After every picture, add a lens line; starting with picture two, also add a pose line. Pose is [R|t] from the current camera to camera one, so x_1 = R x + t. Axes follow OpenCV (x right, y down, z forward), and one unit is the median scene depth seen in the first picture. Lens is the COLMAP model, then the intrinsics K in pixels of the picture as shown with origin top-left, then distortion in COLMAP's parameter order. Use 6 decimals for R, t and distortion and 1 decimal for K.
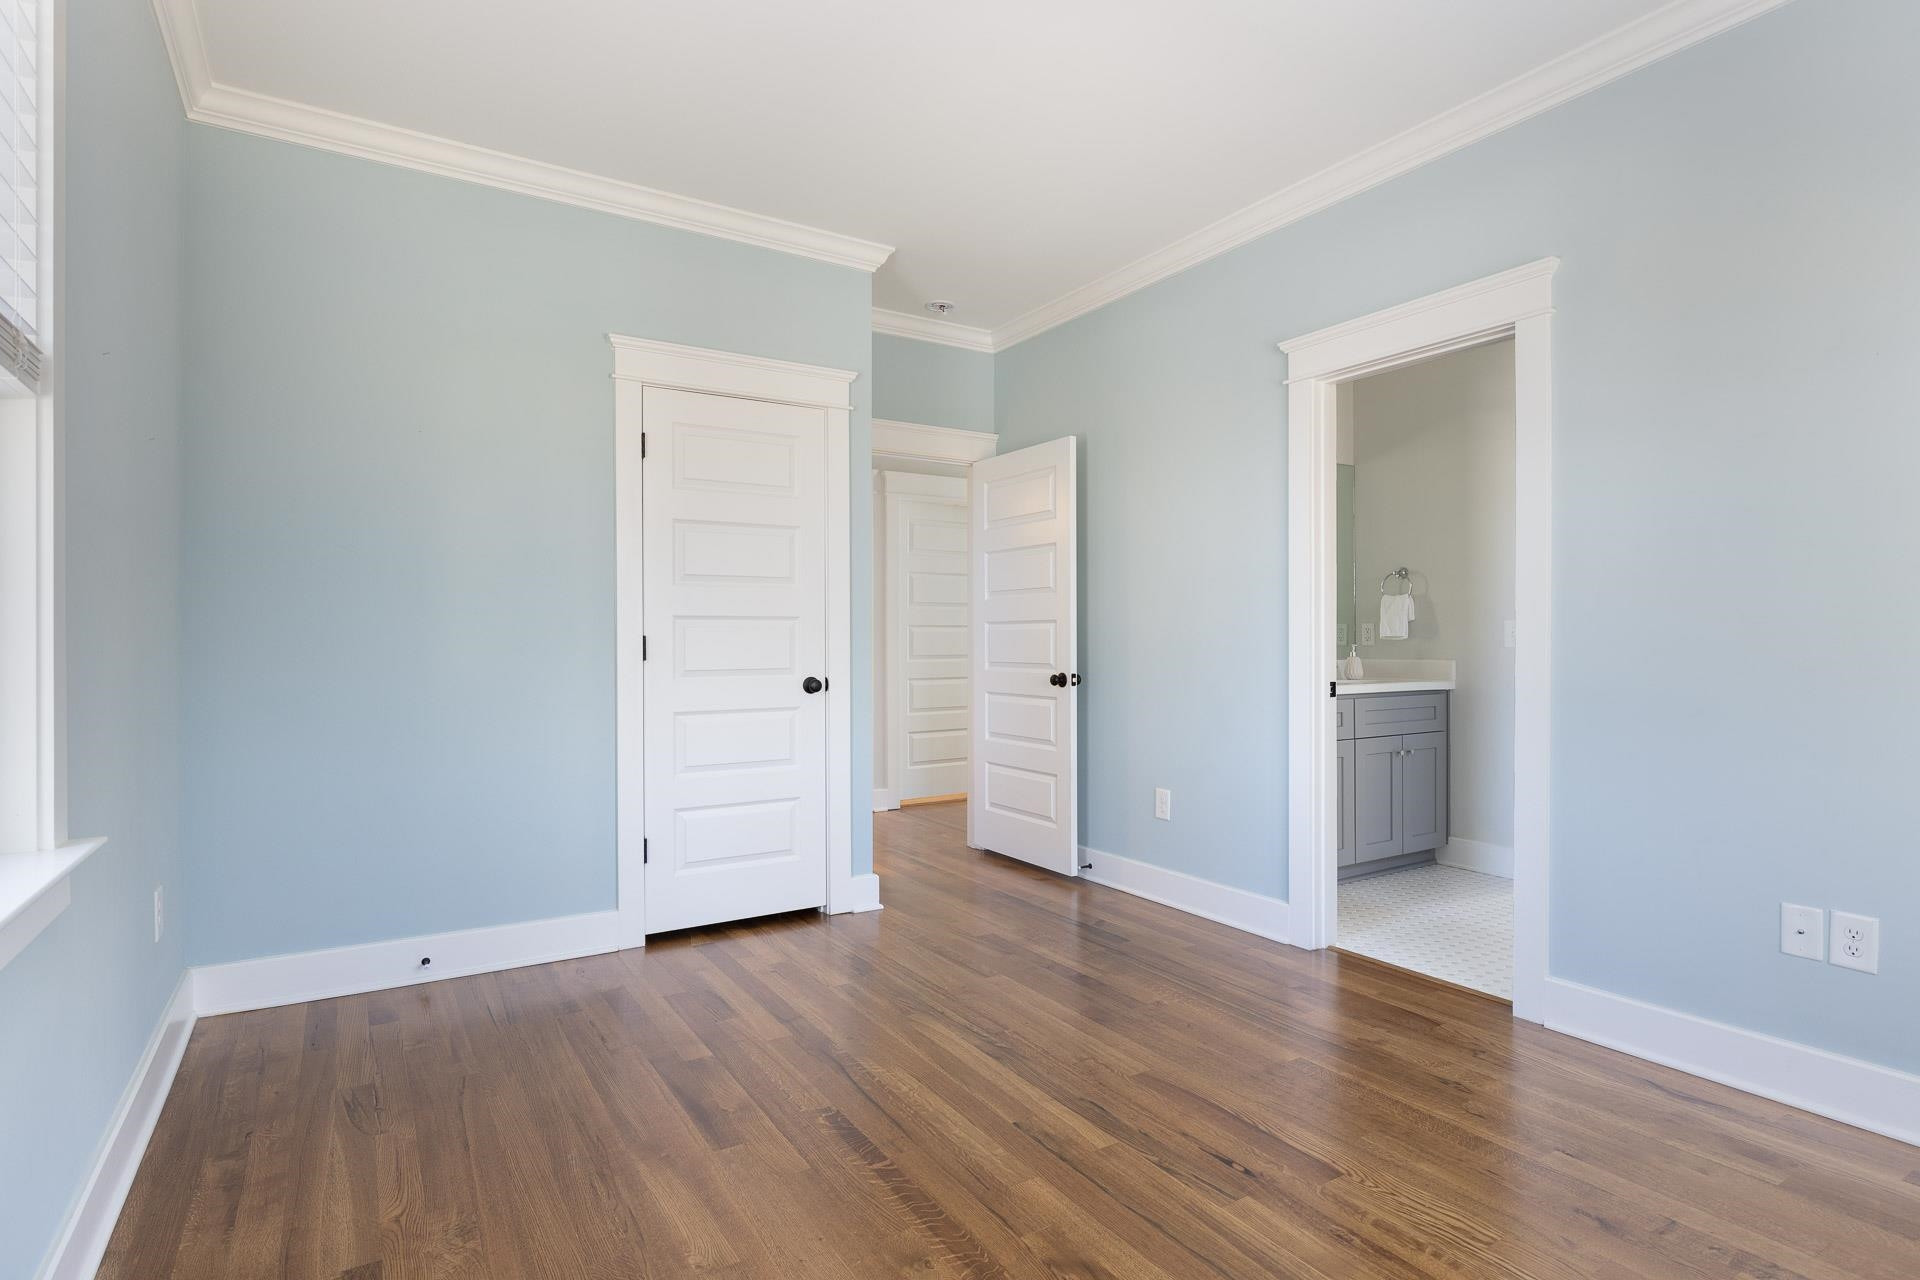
lens RADIAL K [[870.1, 0, 974.9], [0, 870.1, 645.3], [0, 0, 1]] dist [0.019589, 0.000268]
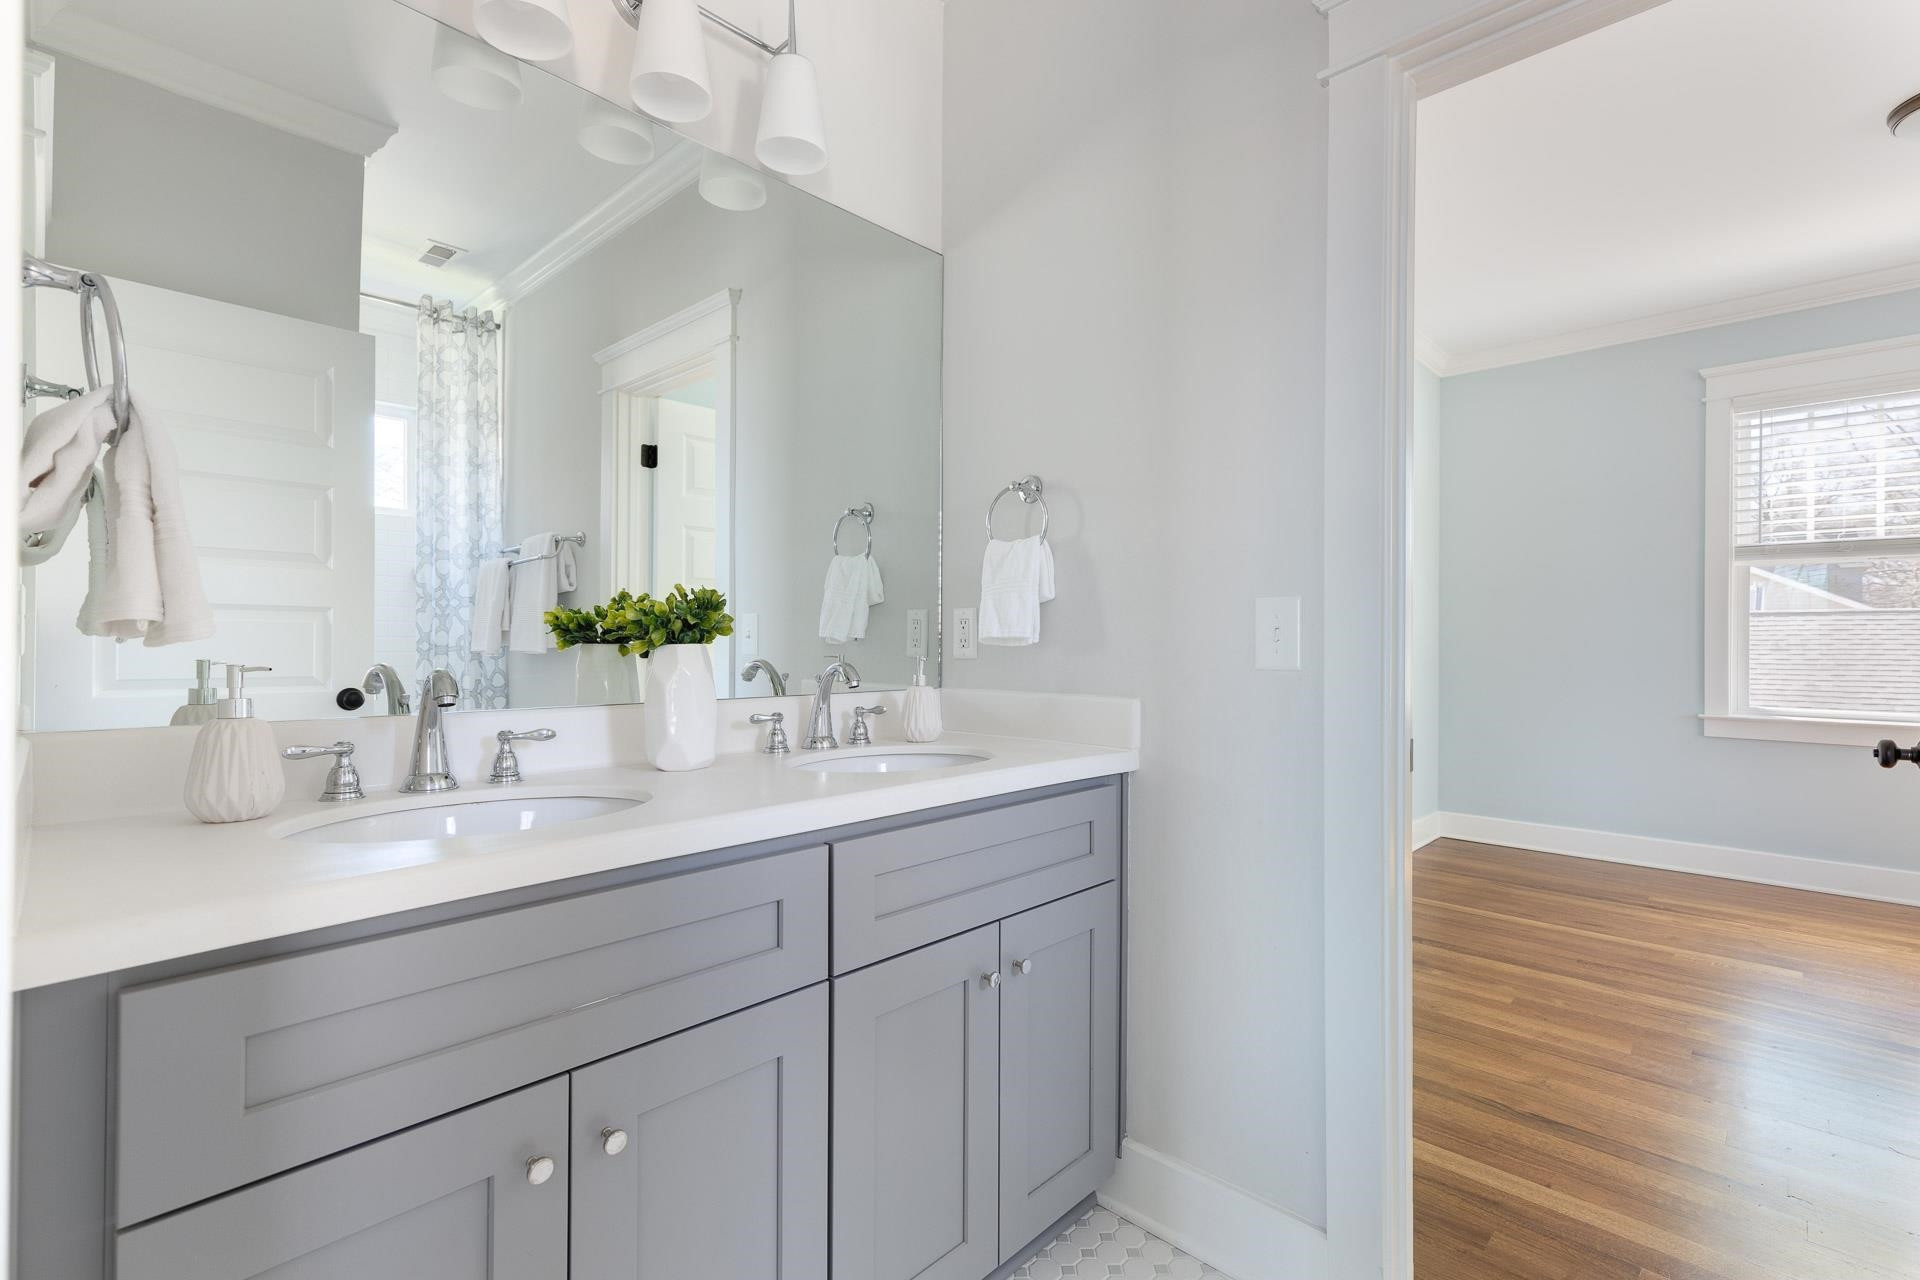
lens RADIAL K [[870.1, 0, 974.9], [0, 870.1, 645.3], [0, 0, 1]] dist [0.019589, 0.000268]
pose [[0.955446, 0.007275, 0.295075, 0.363300], [-0.005886, 0.999967, -0.005596, -0.004449], [-0.295106, 0.003610, 0.955458, 0.648838]]
